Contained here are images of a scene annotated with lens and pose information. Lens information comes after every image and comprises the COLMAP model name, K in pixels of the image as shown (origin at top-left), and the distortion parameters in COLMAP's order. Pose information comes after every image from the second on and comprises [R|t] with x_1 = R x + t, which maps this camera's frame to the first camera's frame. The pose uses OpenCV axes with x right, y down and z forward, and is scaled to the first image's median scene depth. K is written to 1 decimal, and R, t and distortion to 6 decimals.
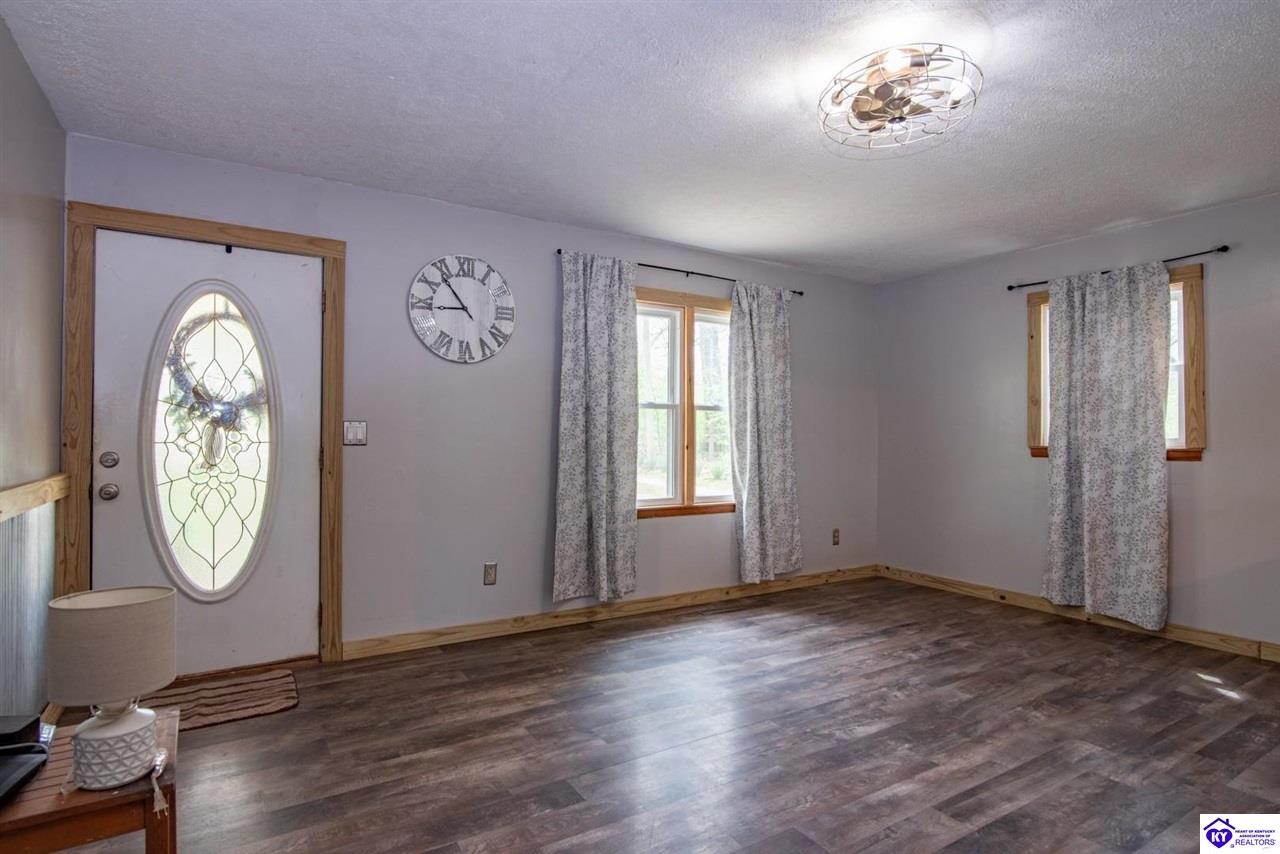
lens RADIAL K [[671.8, 0, 640.2], [0, 671.8, 429.0], [0, 0, 1]] dist [-0.019206, 0.003011]
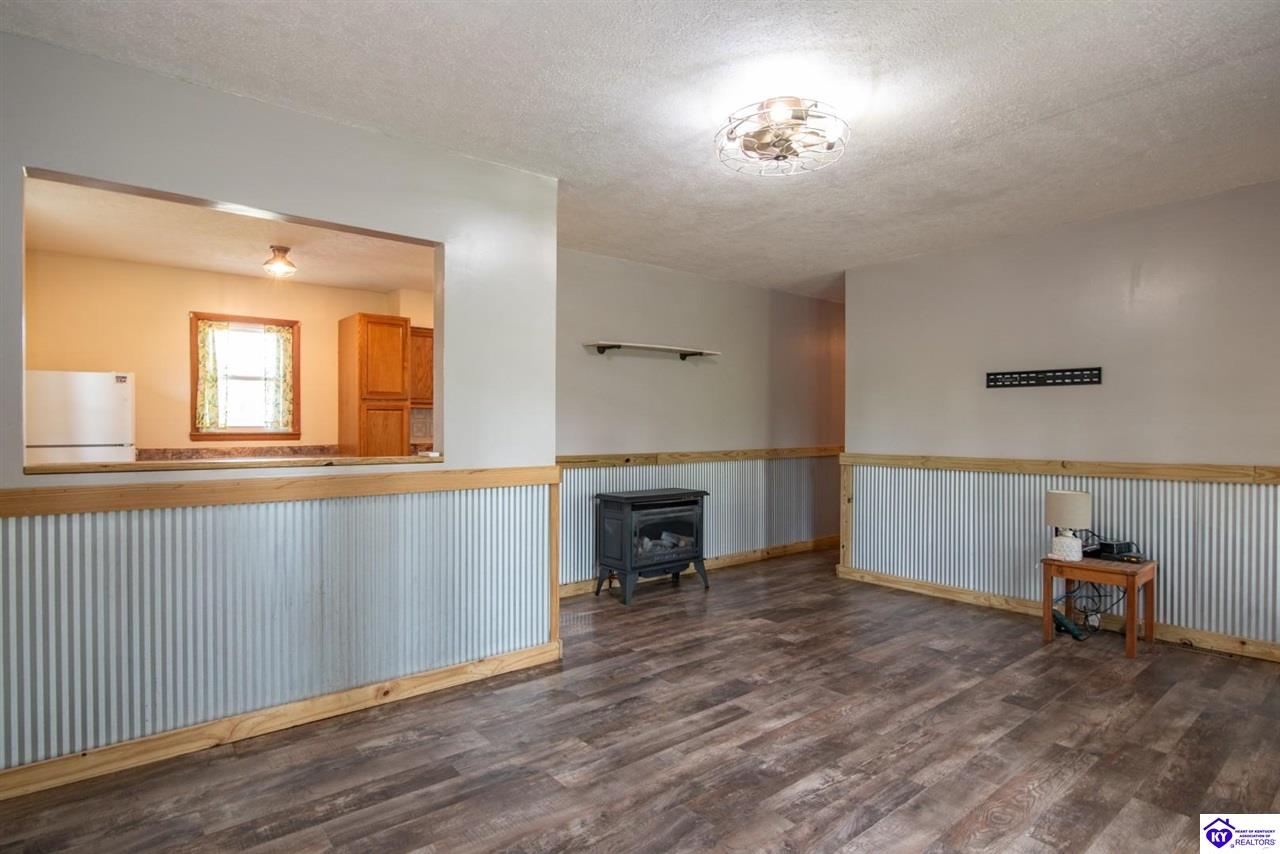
lens RADIAL K [[671.8, 0, 631.6], [0, 671.8, 434.3], [0, 0, 1]] dist [-0.019206, 0.003011]
pose [[-0.992910, -0.004176, -0.118798, 0.724435], [-0.005060, 0.999962, 0.007143, 0.007058], [0.118763, 0.007694, -0.992893, 1.976784]]
